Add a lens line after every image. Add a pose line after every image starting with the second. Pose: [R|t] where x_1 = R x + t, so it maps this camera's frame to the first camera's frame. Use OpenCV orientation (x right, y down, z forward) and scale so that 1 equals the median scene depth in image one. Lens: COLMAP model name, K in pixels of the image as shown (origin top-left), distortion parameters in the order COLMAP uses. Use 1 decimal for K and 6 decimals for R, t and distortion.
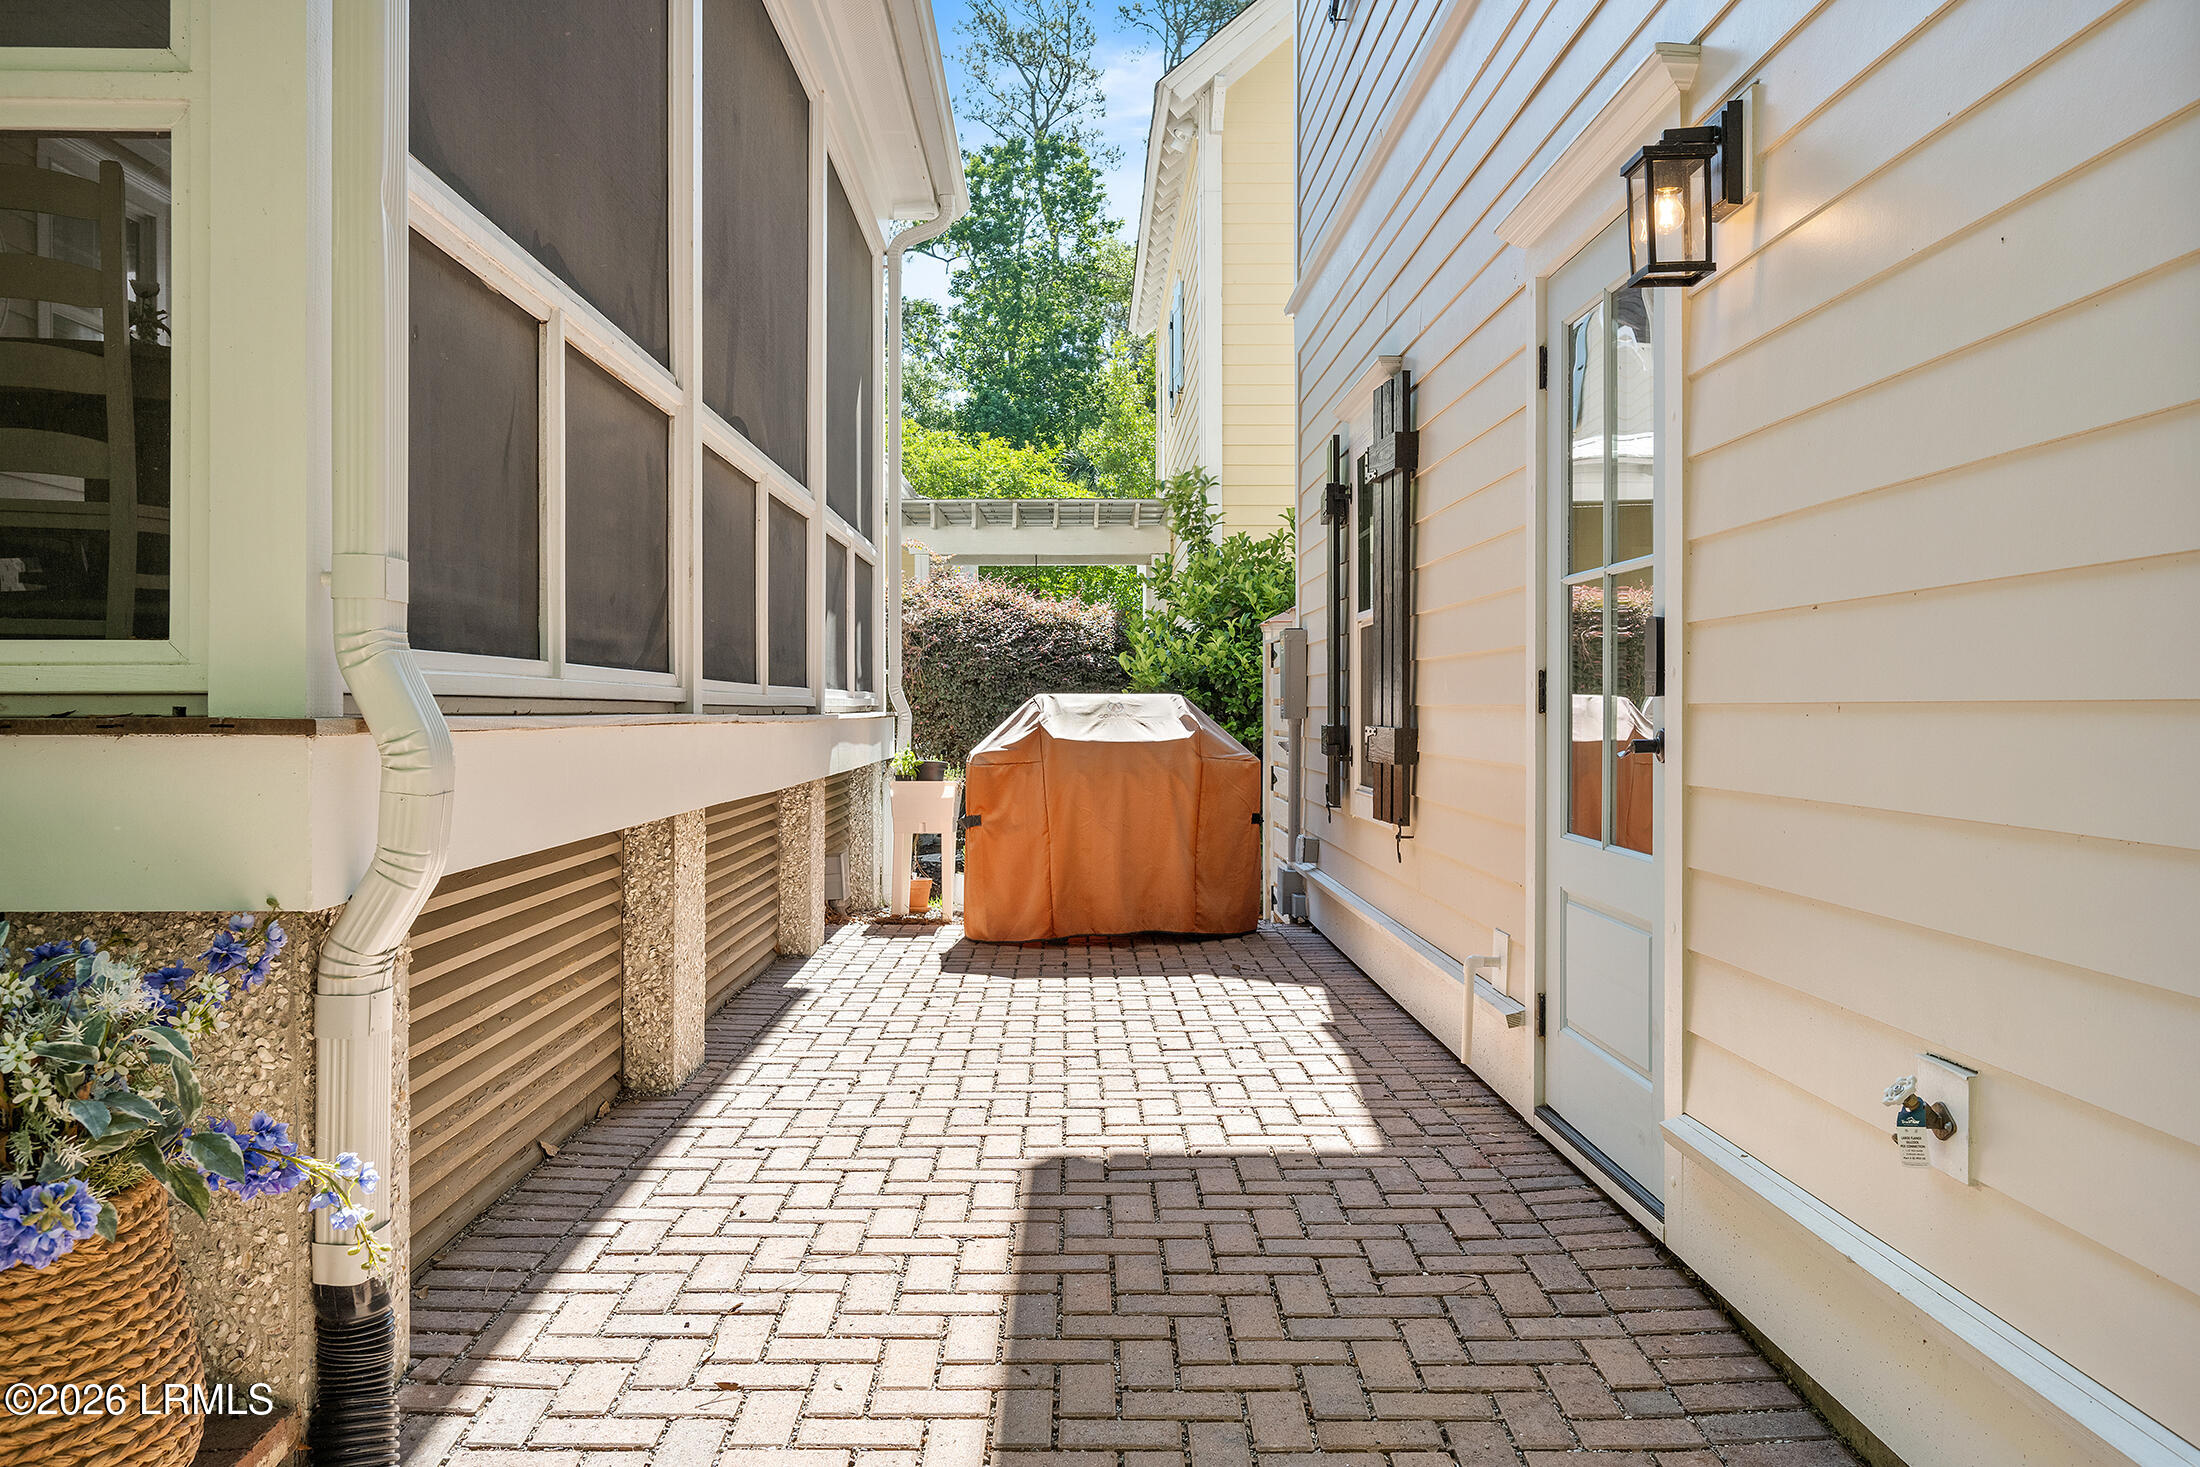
lens RADIAL K [[1699.9, 0, 1097.0], [0, 1699.9, 722.3], [0, 0, 1]] dist [0.003797, 0.000795]
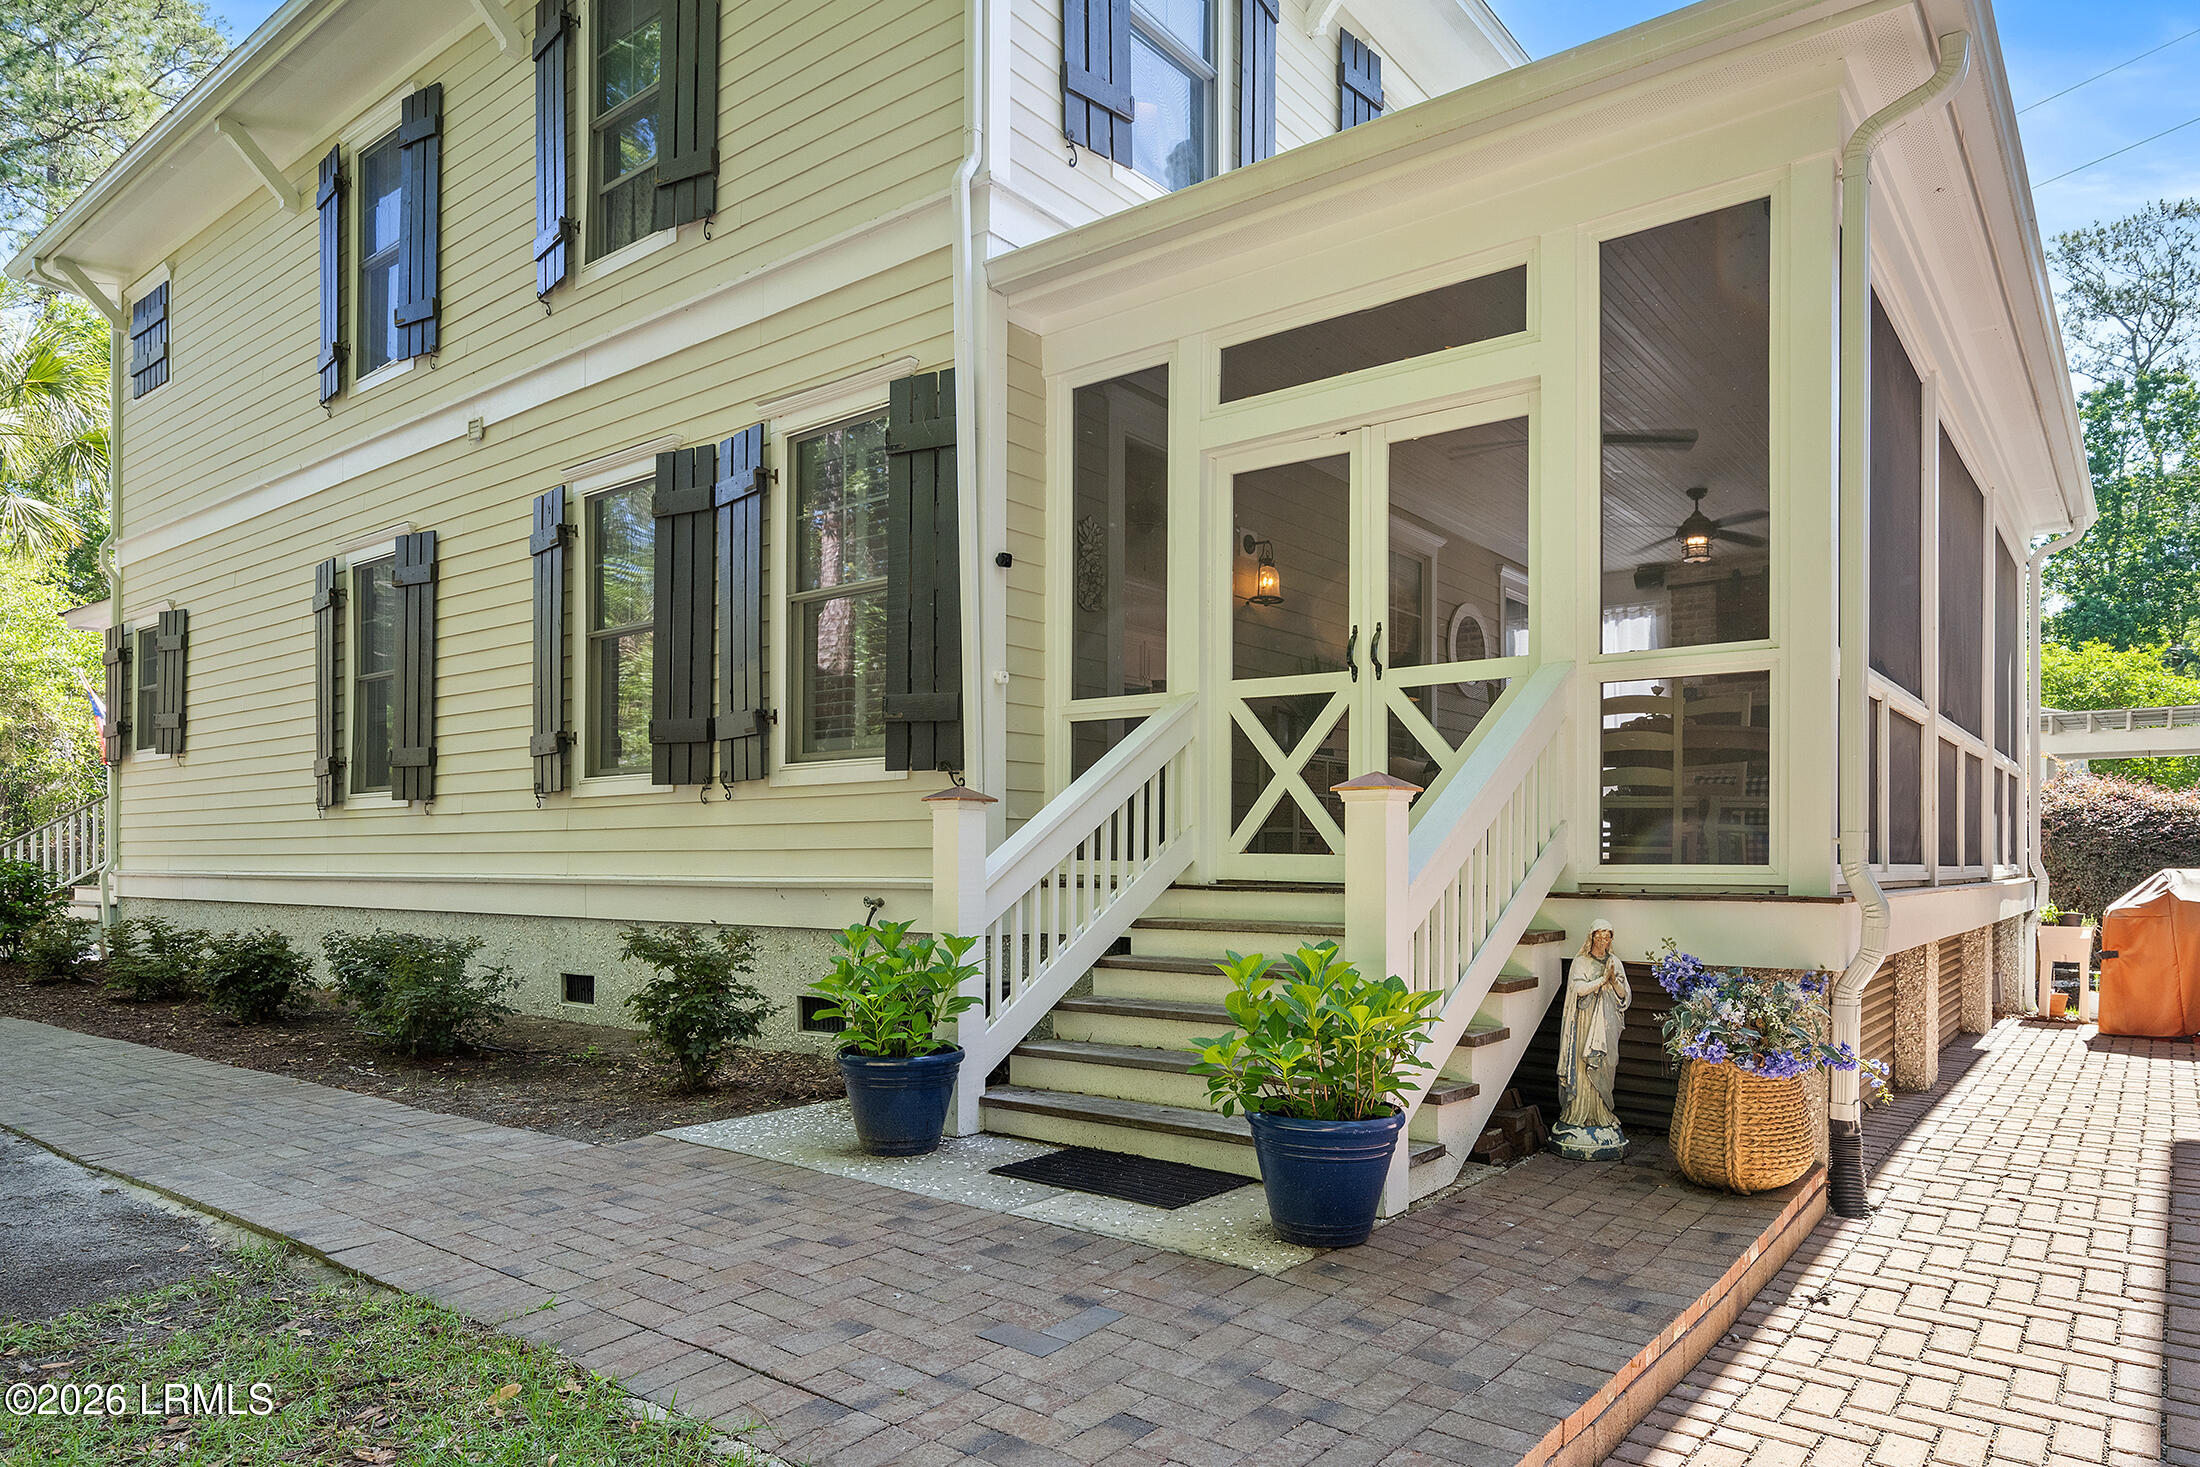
lens RADIAL K [[1241.1, 0, 1158.9], [0, 1241.1, 863.3], [0, 0, 1]] dist [-0.012355, 0.003272]
pose [[0.763398, -0.000127, -0.645928, -0.009995], [-0.004174, 0.999978, -0.005130, -0.010913], [0.645915, 0.006613, 0.763381, -0.310857]]
